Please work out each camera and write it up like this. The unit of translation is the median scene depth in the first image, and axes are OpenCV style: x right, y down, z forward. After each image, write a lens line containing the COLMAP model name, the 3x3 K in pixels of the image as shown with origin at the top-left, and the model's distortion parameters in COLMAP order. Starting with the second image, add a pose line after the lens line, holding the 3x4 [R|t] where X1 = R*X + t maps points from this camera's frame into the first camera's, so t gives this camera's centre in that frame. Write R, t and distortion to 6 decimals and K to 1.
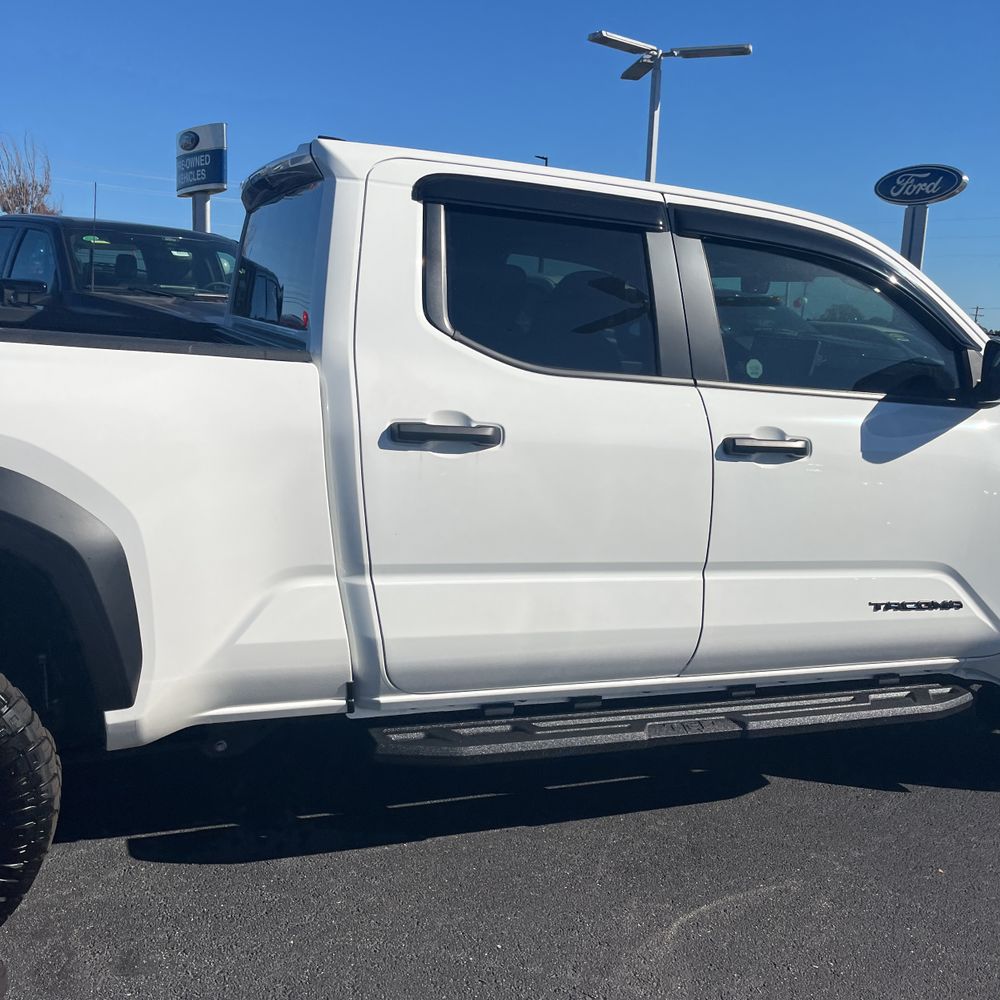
lens RADIAL K [[990.9, 0, 519.1], [0, 990.9, 503.2], [0, 0, 1]] dist [0.041718, -0.028618]
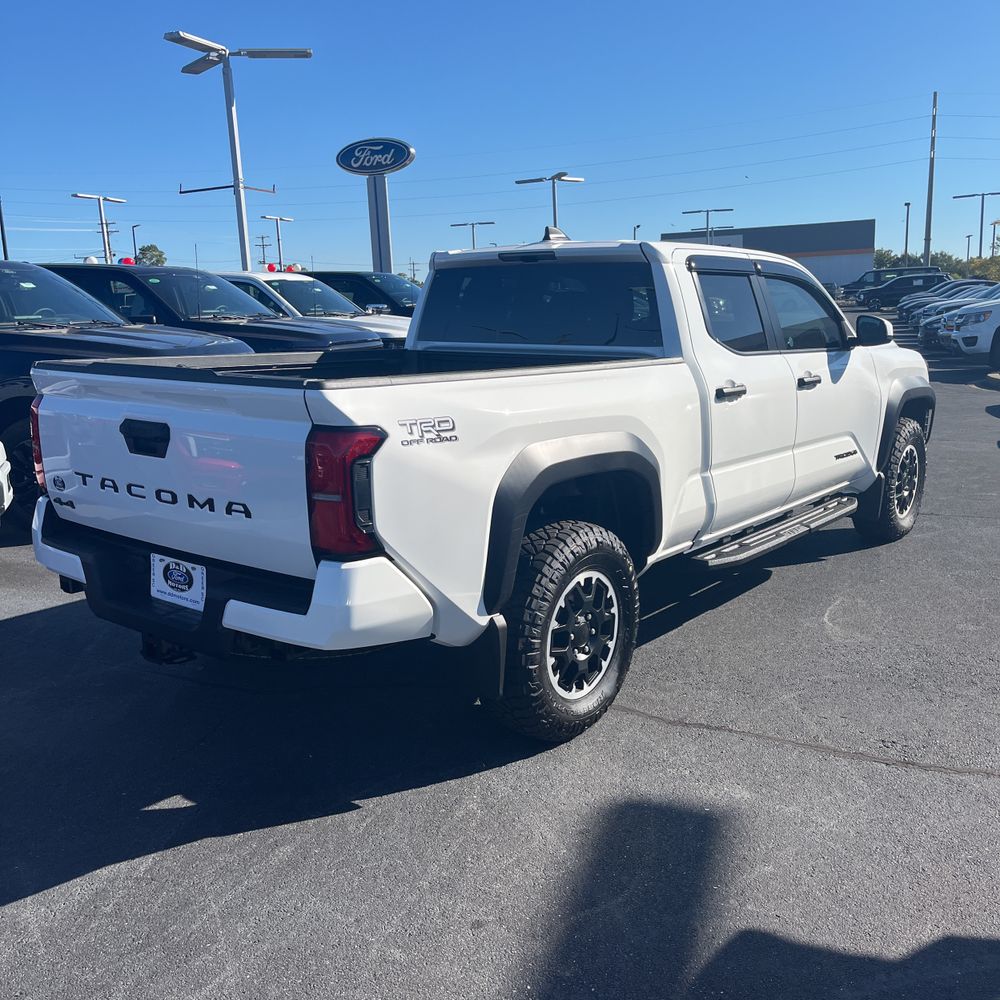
lens RADIAL K [[987.7, 0, 485.6], [0, 987.7, 500.5], [0, 0, 1]] dist [0.059332, -0.088479]
pose [[0.871115, -0.174811, 0.458911, -1.182098], [0.160289, 0.984530, 0.070769, -0.062598], [-0.464183, 0.011910, 0.885659, -0.411230]]
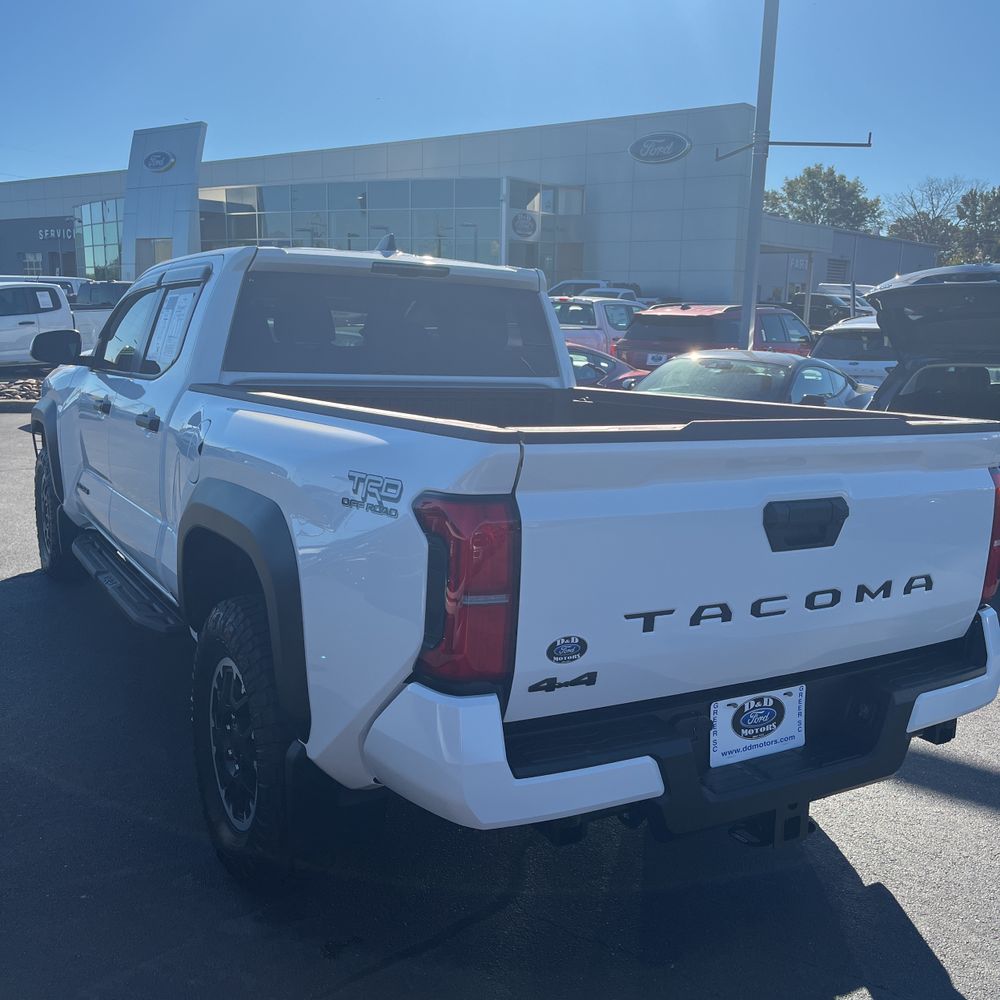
lens RADIAL K [[1006.2, 0, 495.4], [0, 1006.2, 498.3], [0, 0, 1]] dist [0.021257, -0.007232]
pose [[-0.133187, -0.237405, 0.962237, -1.730792], [0.136601, 0.957223, 0.255075, -0.378905], [-0.981632, 0.165416, -0.095060, 1.123815]]
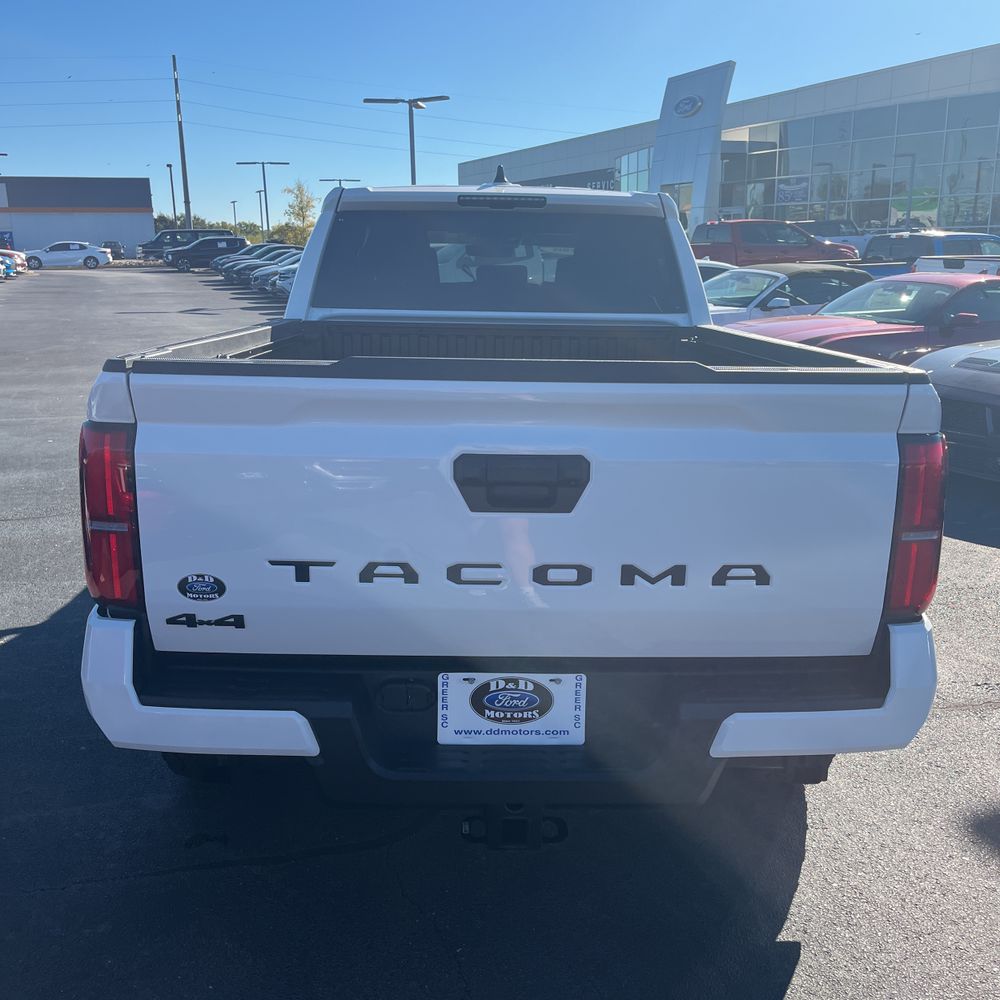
lens RADIAL K [[987.7, 0, 485.6], [0, 987.7, 500.5], [0, 0, 1]] dist [0.059332, -0.088479]
pose [[0.363628, -0.284334, 0.887090, -1.597088], [0.185035, 0.955350, 0.230366, -0.265627], [-0.912982, 0.080375, 0.400004, 0.554532]]
